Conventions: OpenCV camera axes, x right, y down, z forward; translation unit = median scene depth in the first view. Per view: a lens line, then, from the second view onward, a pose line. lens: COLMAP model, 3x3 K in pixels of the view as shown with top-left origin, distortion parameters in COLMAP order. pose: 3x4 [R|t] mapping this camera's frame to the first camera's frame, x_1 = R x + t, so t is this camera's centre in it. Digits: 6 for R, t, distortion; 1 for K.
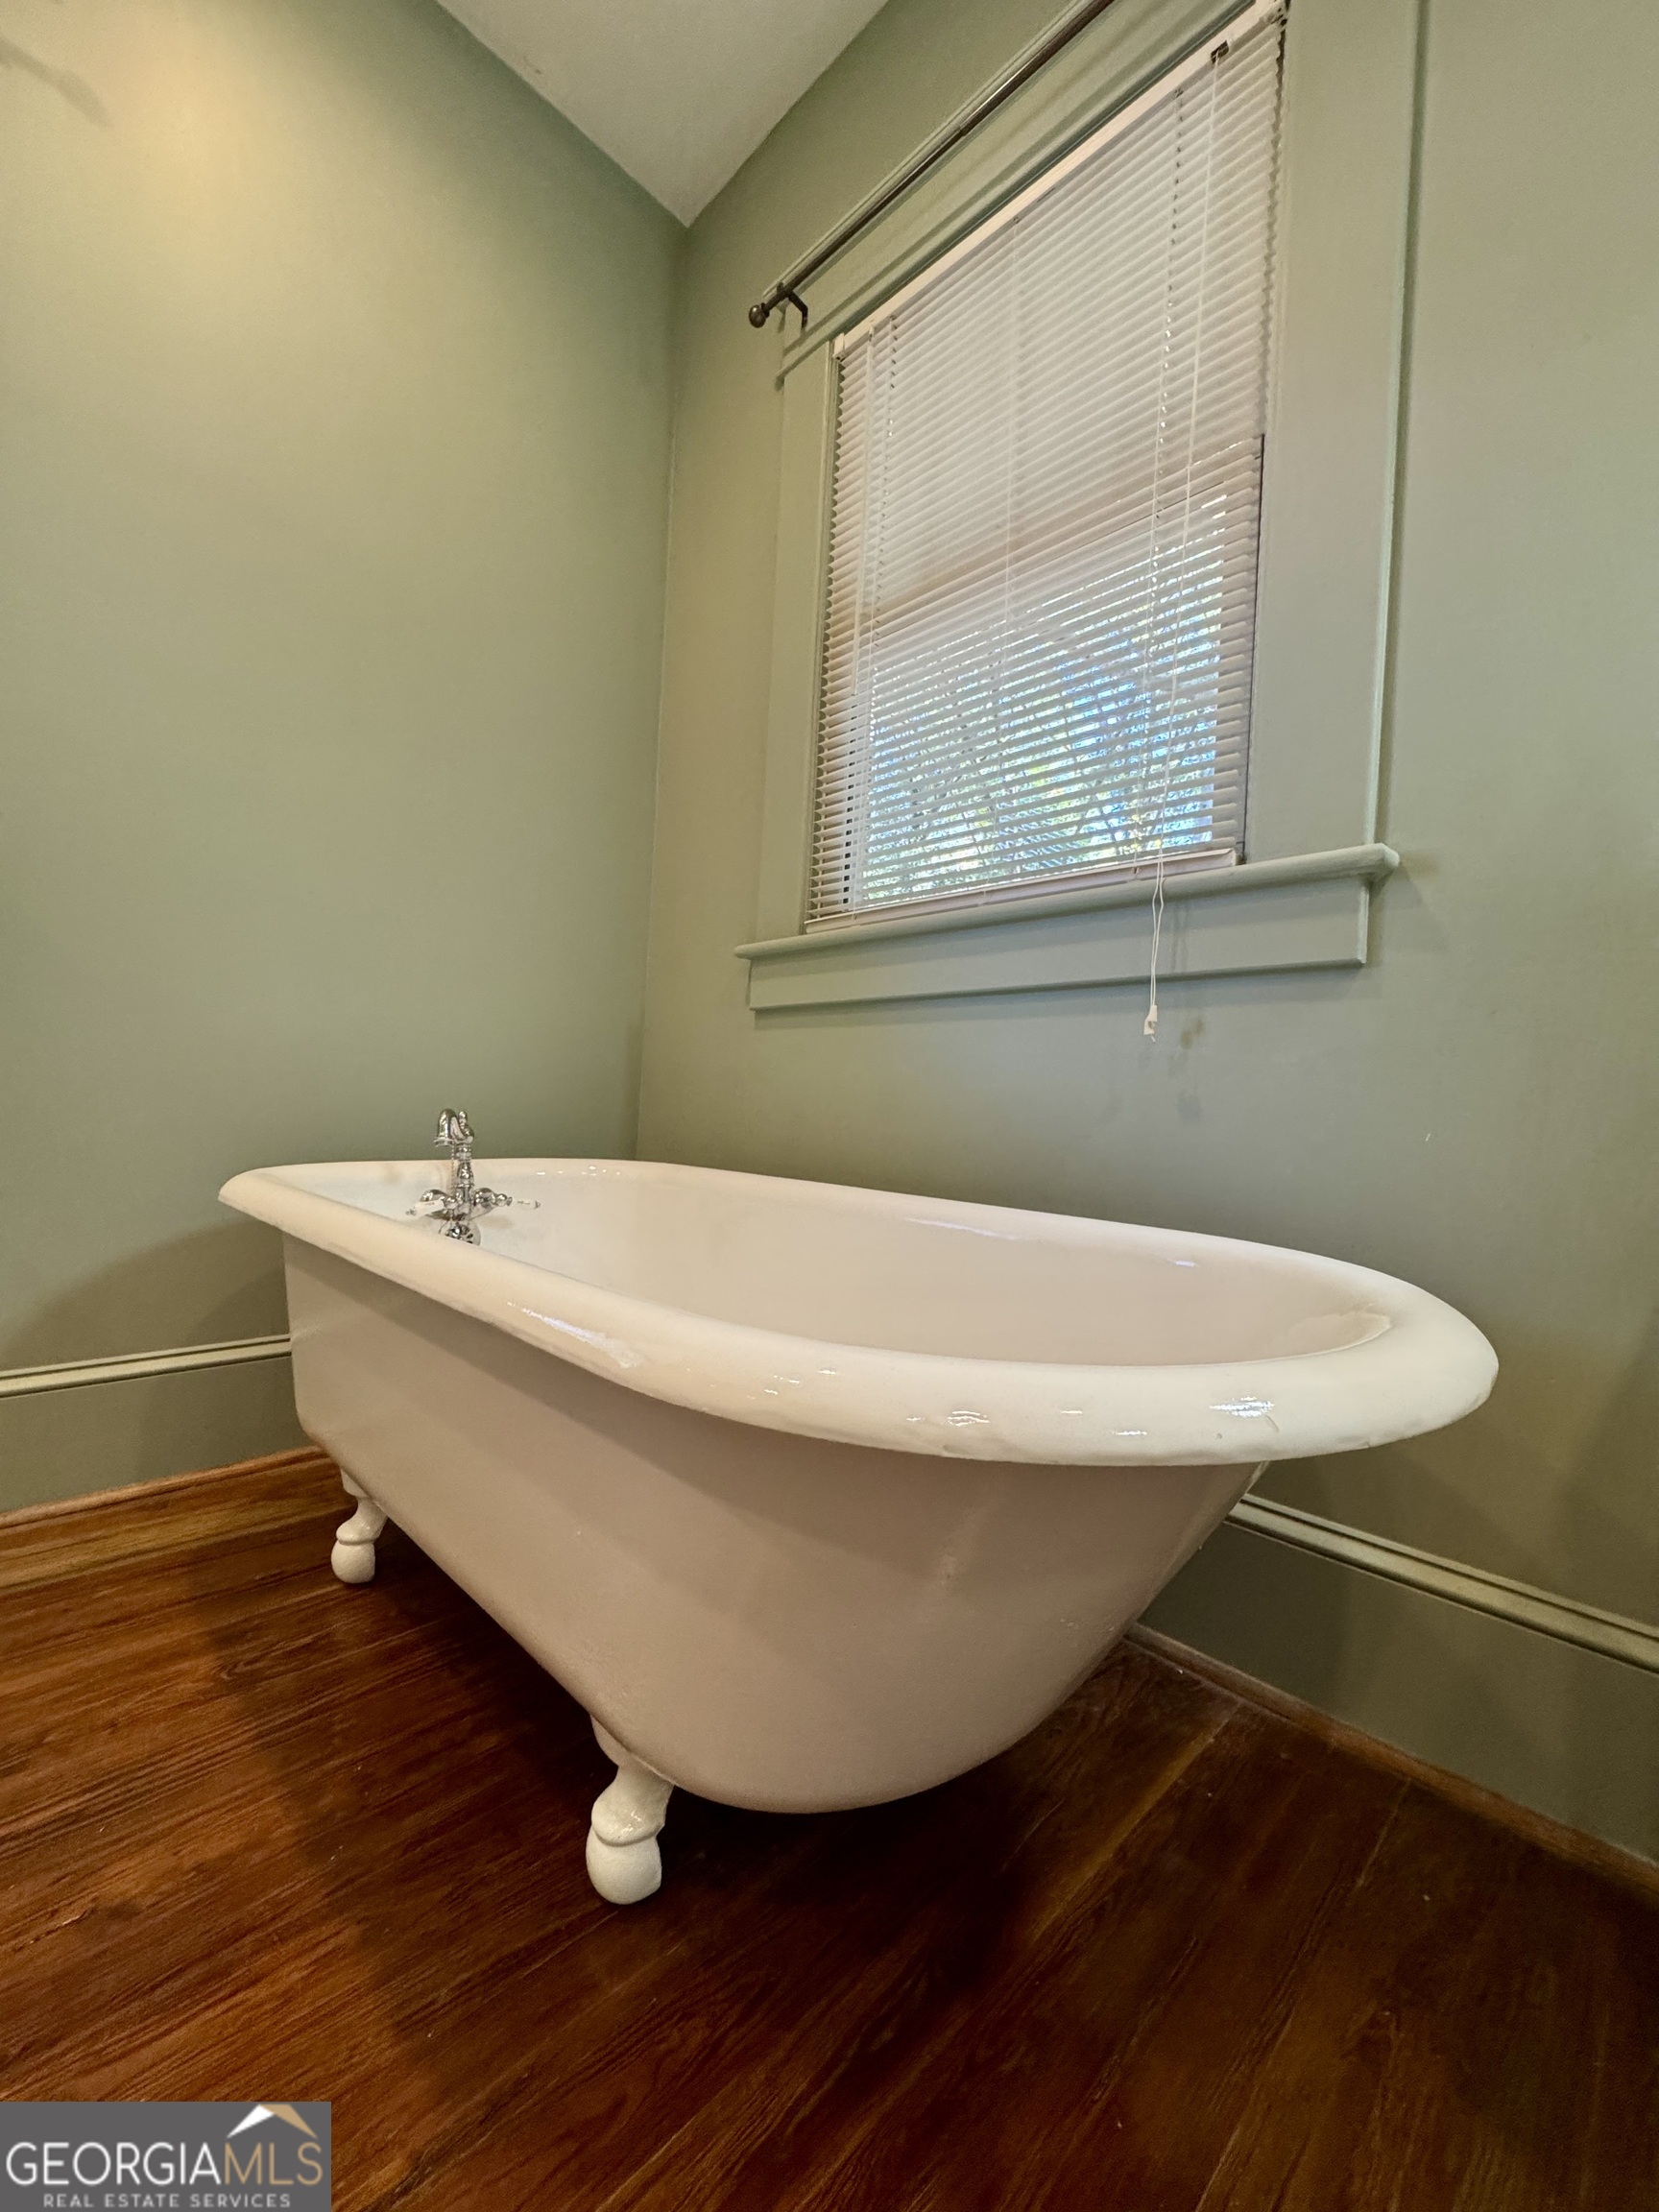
lens RADIAL K [[886.2, 0, 831.5], [0, 886.2, 1103.2], [0, 0, 1]] dist [-0.002460, 0.000465]
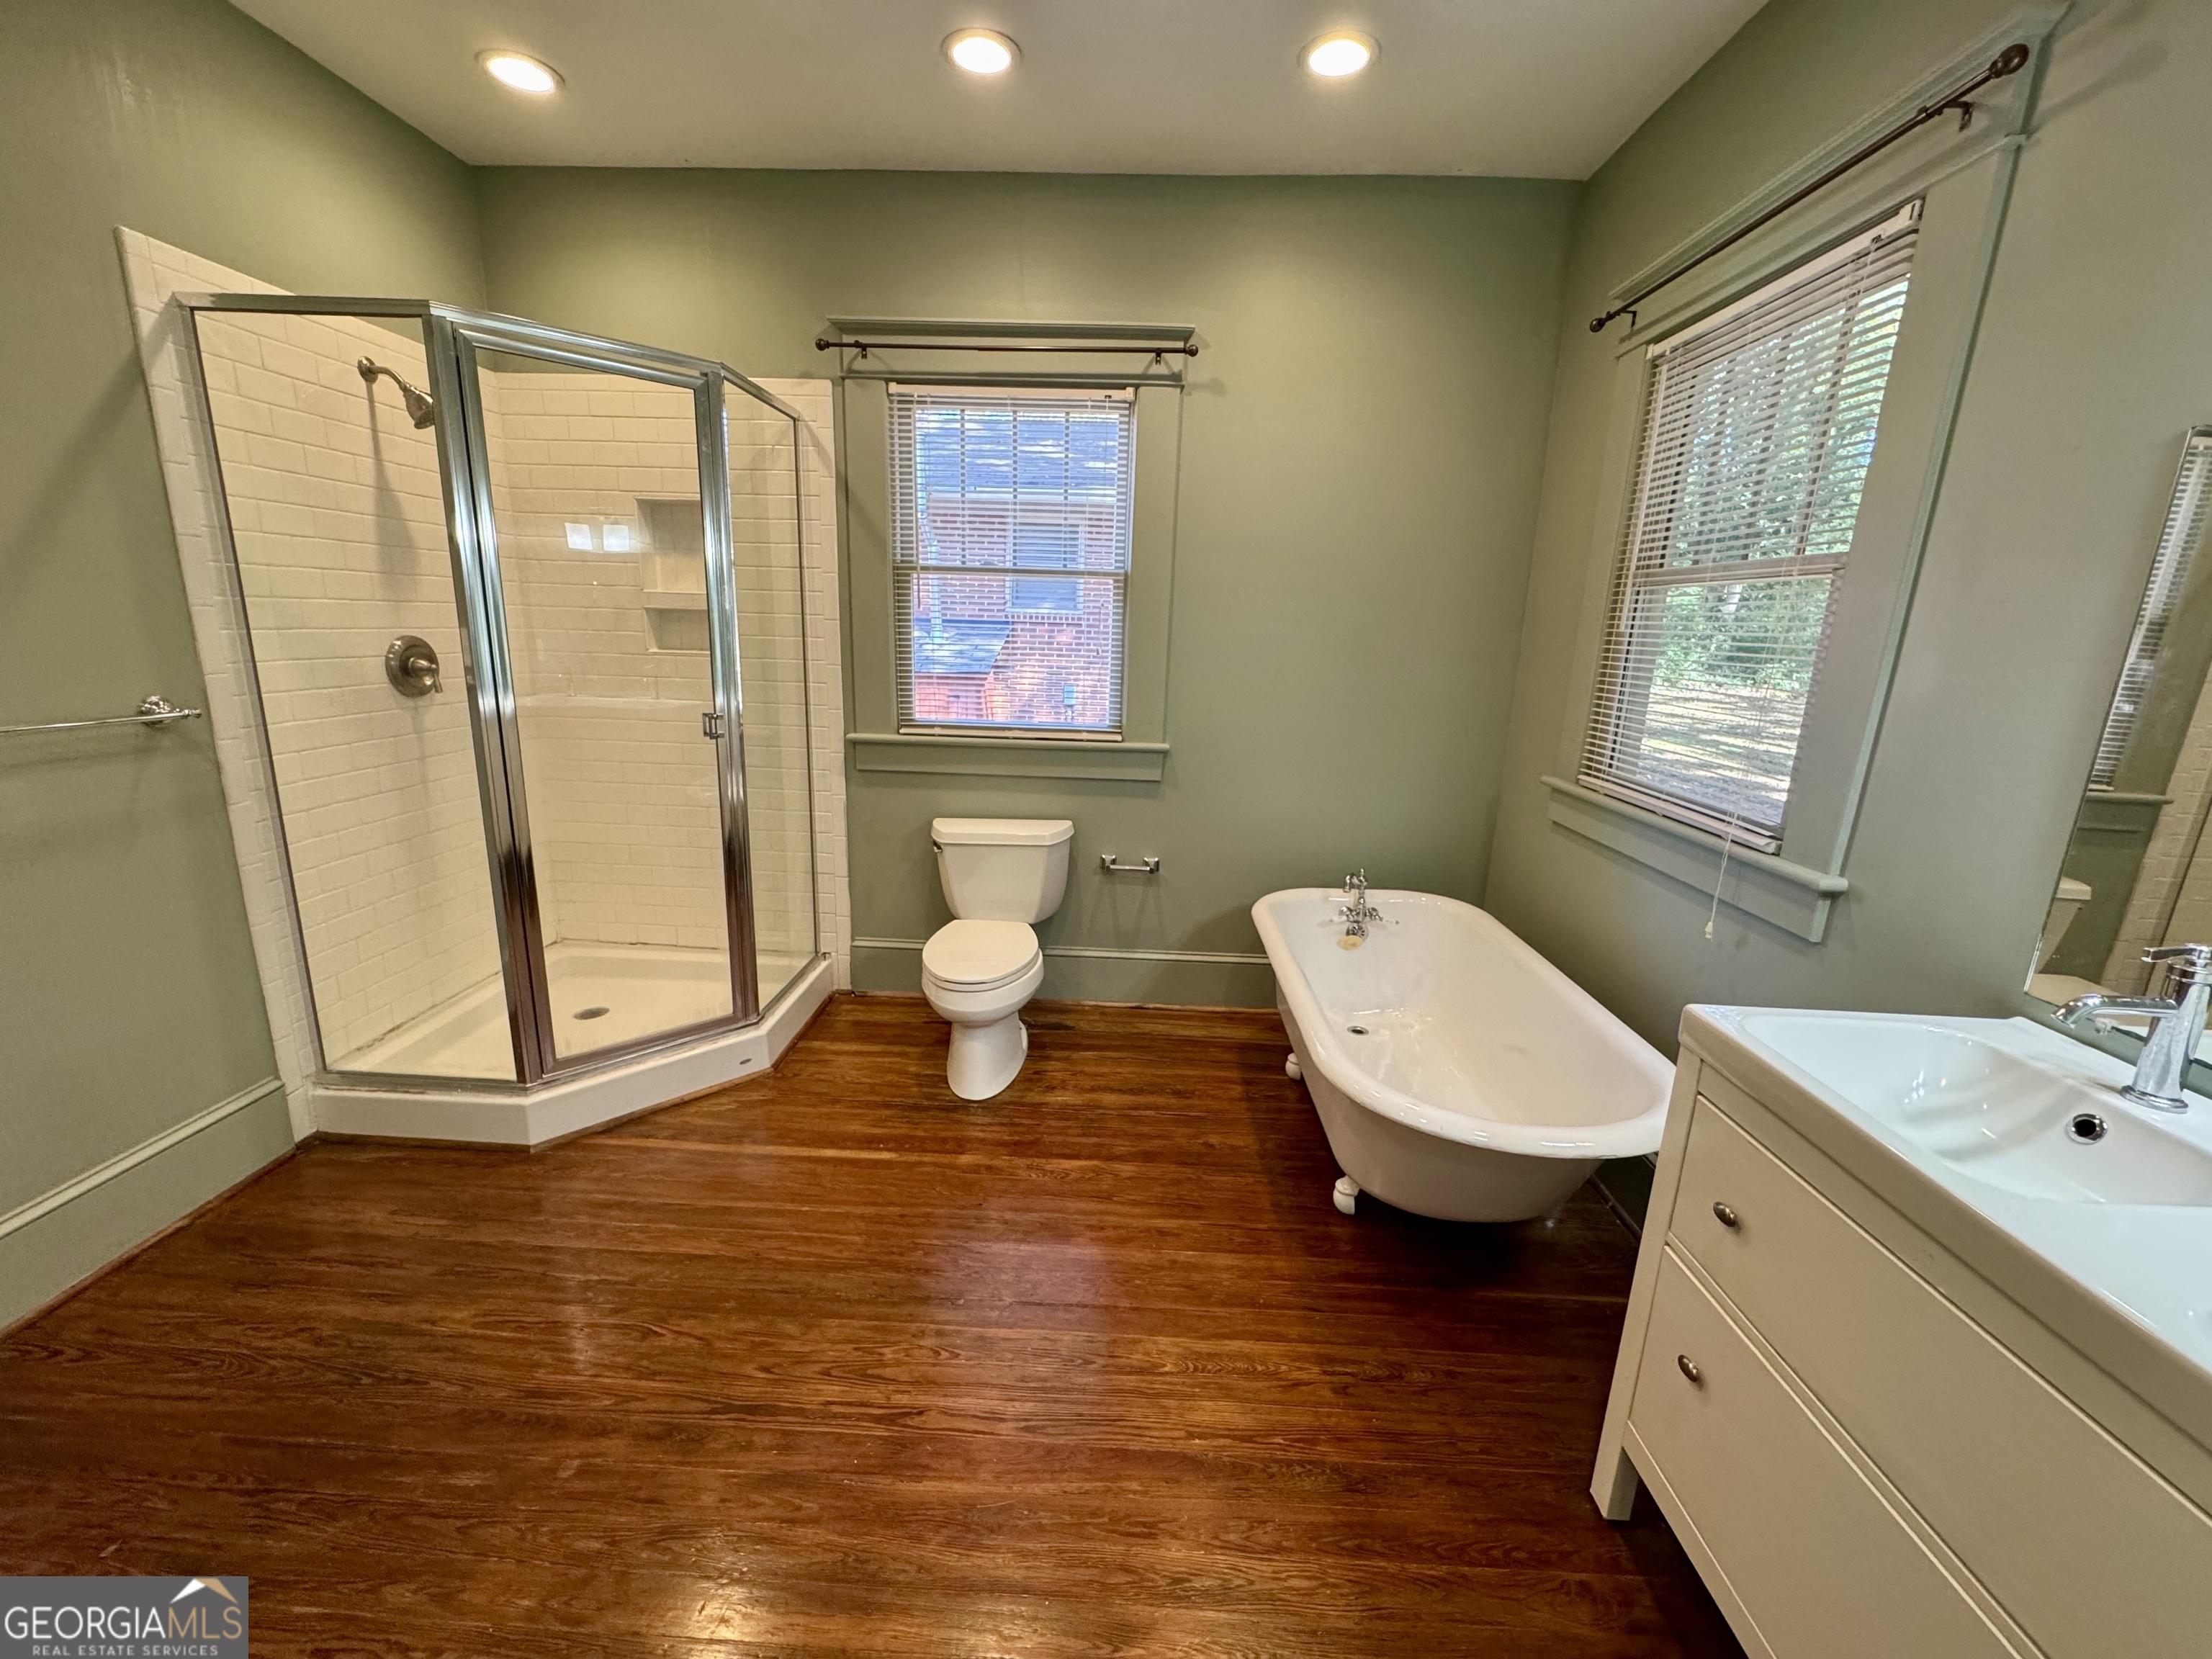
lens RADIAL K [[886.2, 0, 1101.9], [0, 886.2, 829.7], [0, 0, 1]] dist [-0.002460, 0.000465]
pose [[0.677960, 0.143051, -0.721046, 0.755884], [0.006171, 0.979740, 0.200177, -0.612068], [0.735073, -0.140162, 0.663342, -0.889081]]
